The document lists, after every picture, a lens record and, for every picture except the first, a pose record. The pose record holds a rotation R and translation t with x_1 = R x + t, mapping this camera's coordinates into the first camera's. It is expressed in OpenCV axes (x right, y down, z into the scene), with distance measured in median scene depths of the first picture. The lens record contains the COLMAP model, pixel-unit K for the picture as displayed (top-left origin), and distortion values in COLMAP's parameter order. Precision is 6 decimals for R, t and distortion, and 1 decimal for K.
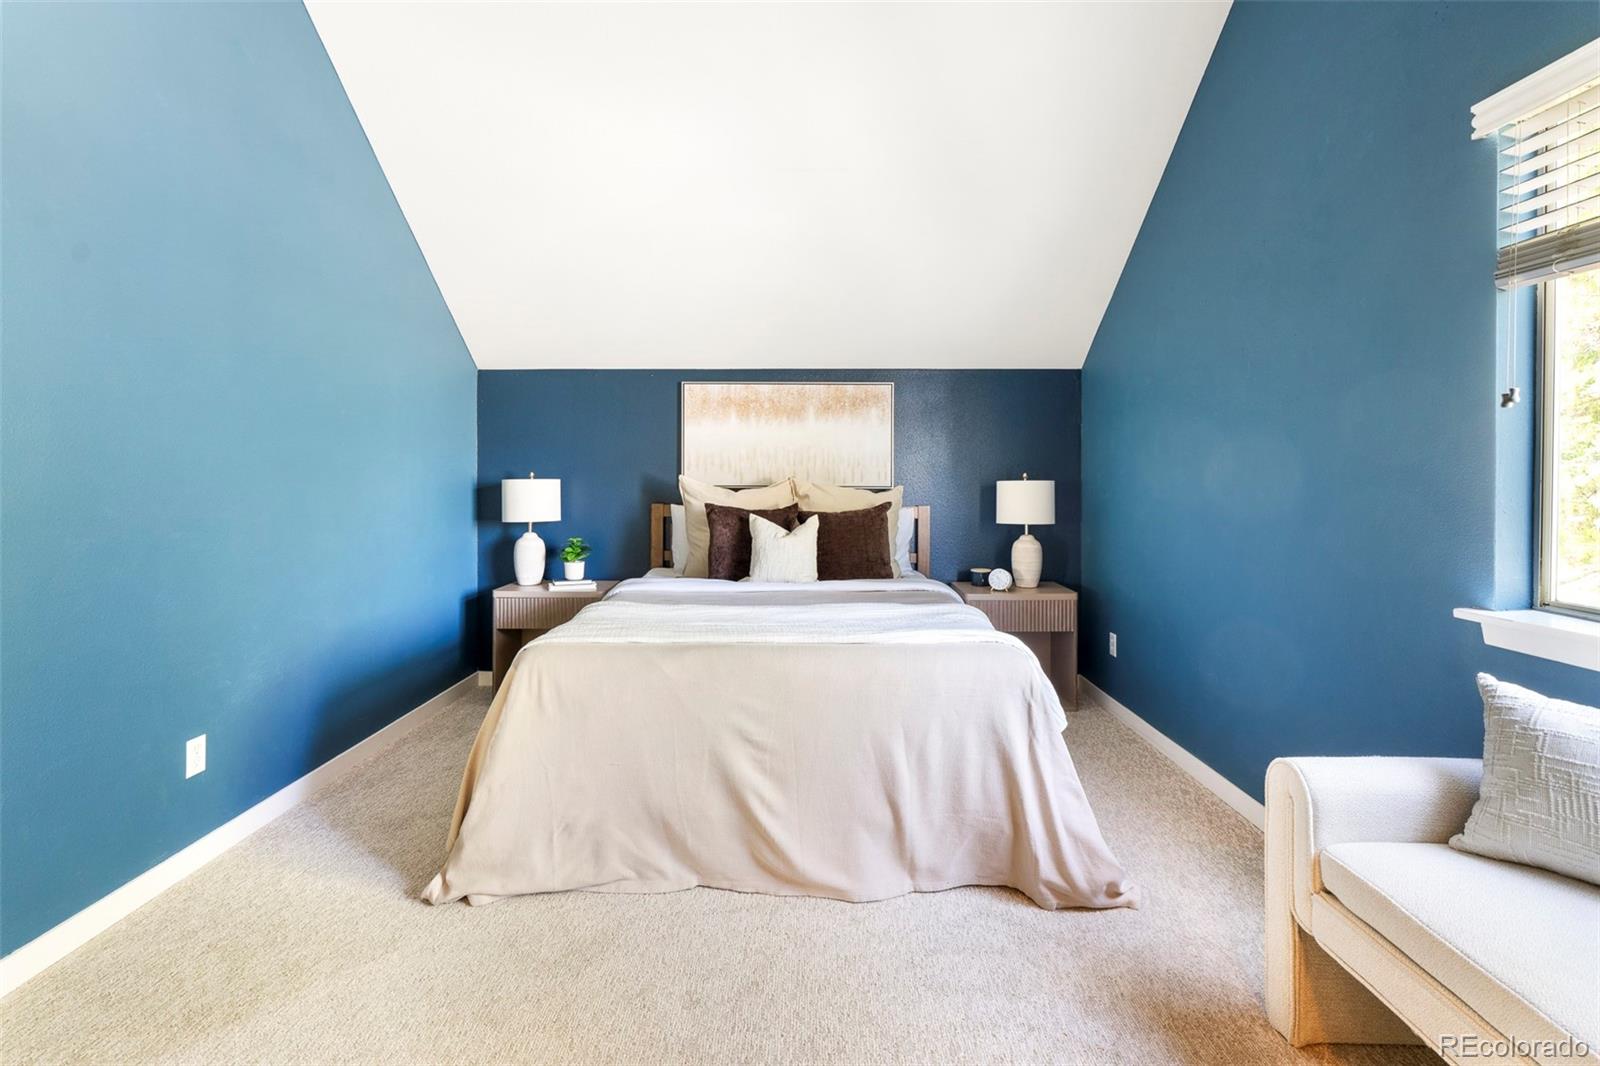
lens RADIAL K [[725.5, 0, 796.7], [0, 725.5, 482.9], [0, 0, 1]] dist [-0.002313, -0.000548]
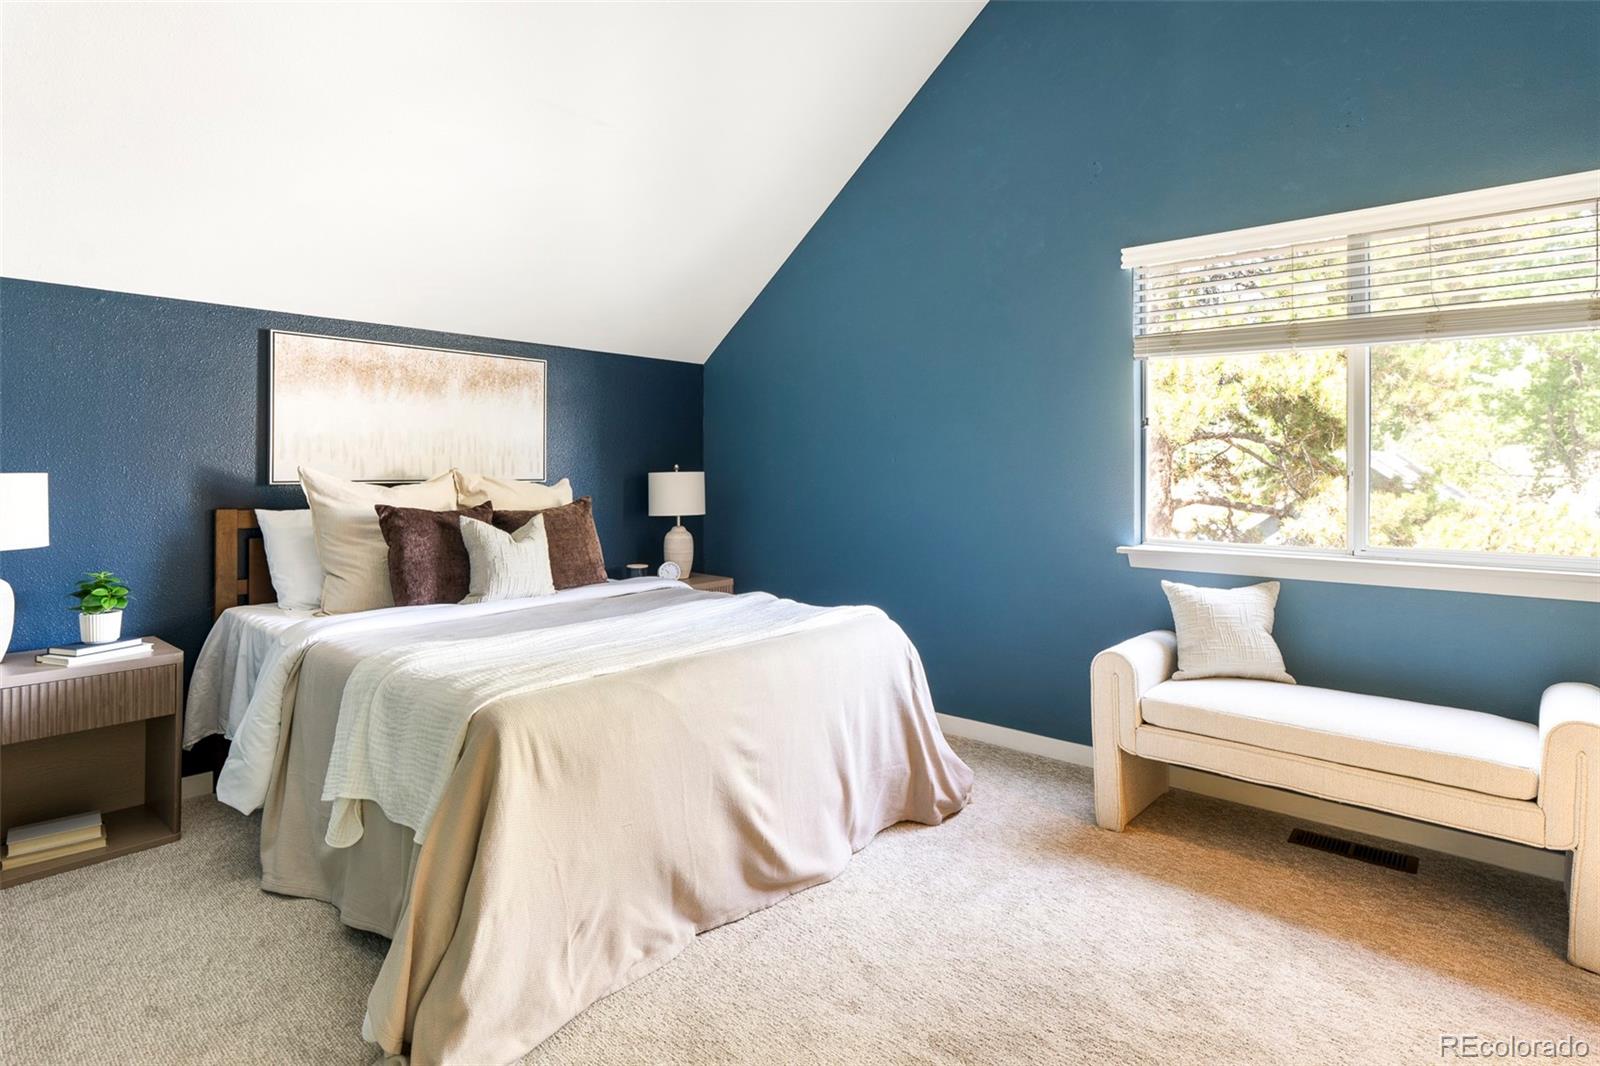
lens RADIAL K [[820.8, 0, 795.2], [0, 820.8, 461.3], [0, 0, 1]] dist [-0.002174, 0.002126]
pose [[0.663018, 0.005420, 0.748584, -0.809029], [0.006547, 0.999894, -0.013037, -0.004005], [-0.748575, 0.013545, 0.662912, 0.247302]]
